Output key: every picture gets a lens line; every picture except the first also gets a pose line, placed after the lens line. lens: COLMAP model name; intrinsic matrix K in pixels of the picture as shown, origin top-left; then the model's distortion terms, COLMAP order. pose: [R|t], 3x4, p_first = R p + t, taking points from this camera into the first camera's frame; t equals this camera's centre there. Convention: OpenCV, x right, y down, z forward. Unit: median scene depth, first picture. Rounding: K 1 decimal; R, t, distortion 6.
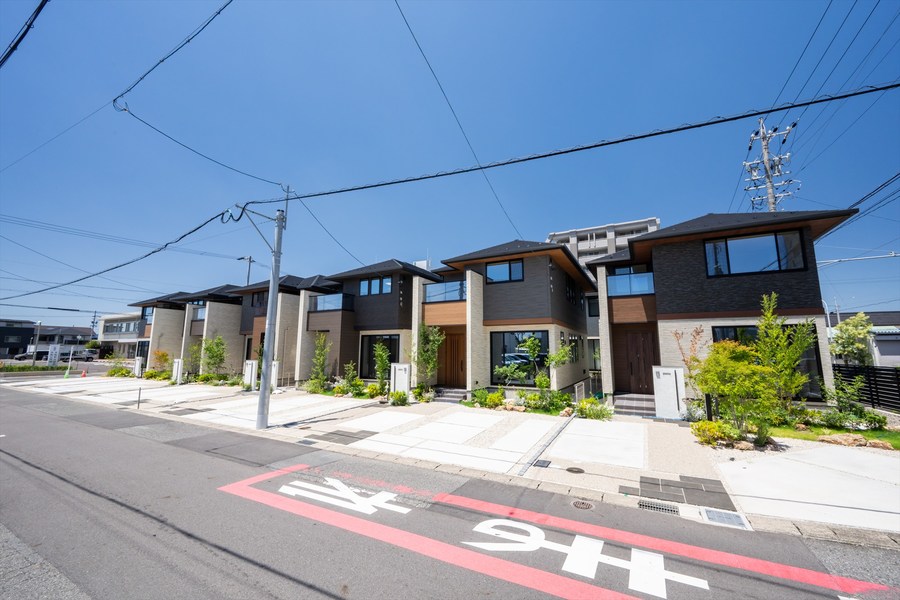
lens RADIAL K [[359.4, 0, 448.1], [0, 359.4, 297.9], [0, 0, 1]] dist [-0.000882, 0.000177]
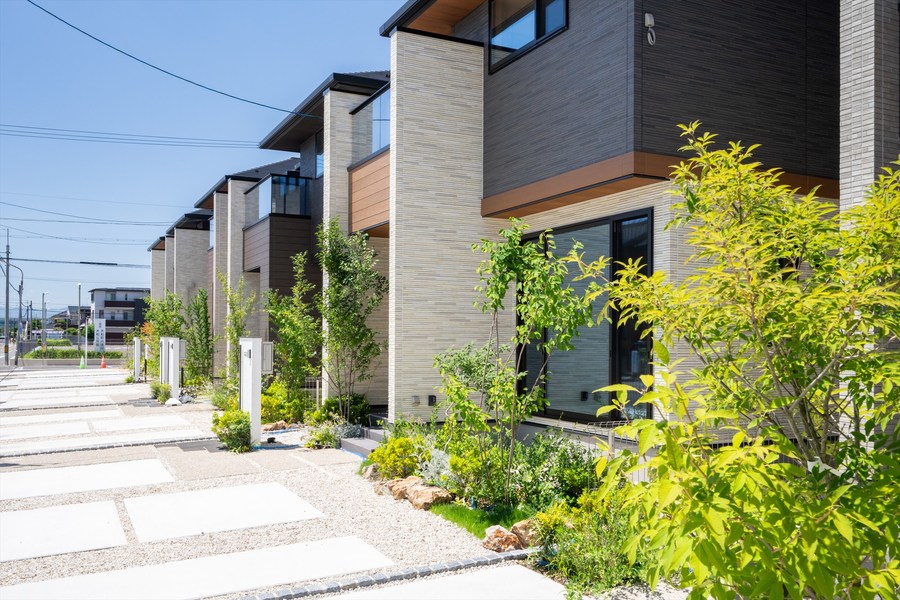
lens RADIAL K [[759.7, 0, 450.6], [0, 759.7, 302.8], [0, 0, 1]] dist [0.071377, 0.004206]
pose [[0.827815, -0.027660, -0.560318, 0.421830], [0.088712, 0.992671, 0.082060, 0.091551], [0.553942, -0.117638, 0.824202, 0.438187]]
